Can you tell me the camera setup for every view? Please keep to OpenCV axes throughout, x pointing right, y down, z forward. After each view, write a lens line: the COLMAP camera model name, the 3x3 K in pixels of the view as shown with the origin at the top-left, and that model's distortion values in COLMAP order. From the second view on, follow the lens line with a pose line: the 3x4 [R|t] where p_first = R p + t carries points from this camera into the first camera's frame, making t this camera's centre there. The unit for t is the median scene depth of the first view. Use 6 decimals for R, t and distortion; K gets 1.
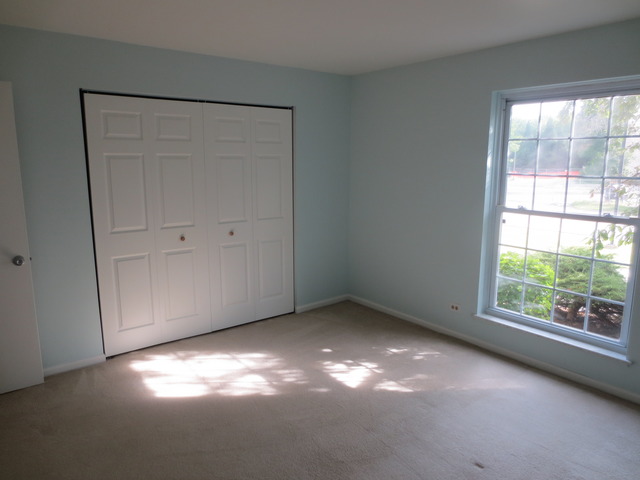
lens RADIAL K [[455.7, 0, 320.0], [0, 455.7, 240.0], [0, 0, 1]] dist [-0.022327, 0.001661]
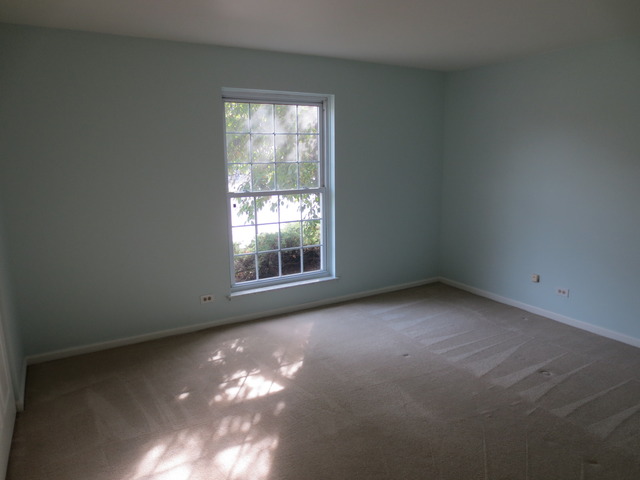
lens RADIAL K [[455.7, 0, 320.0], [0, 455.7, 240.0], [0, 0, 1]] dist [-0.022327, 0.001661]
pose [[0.140475, -0.188584, 0.971958, -0.731263], [0.191333, 0.968358, 0.160233, -0.106922], [-0.971421, 0.163459, 0.172112, 0.662281]]
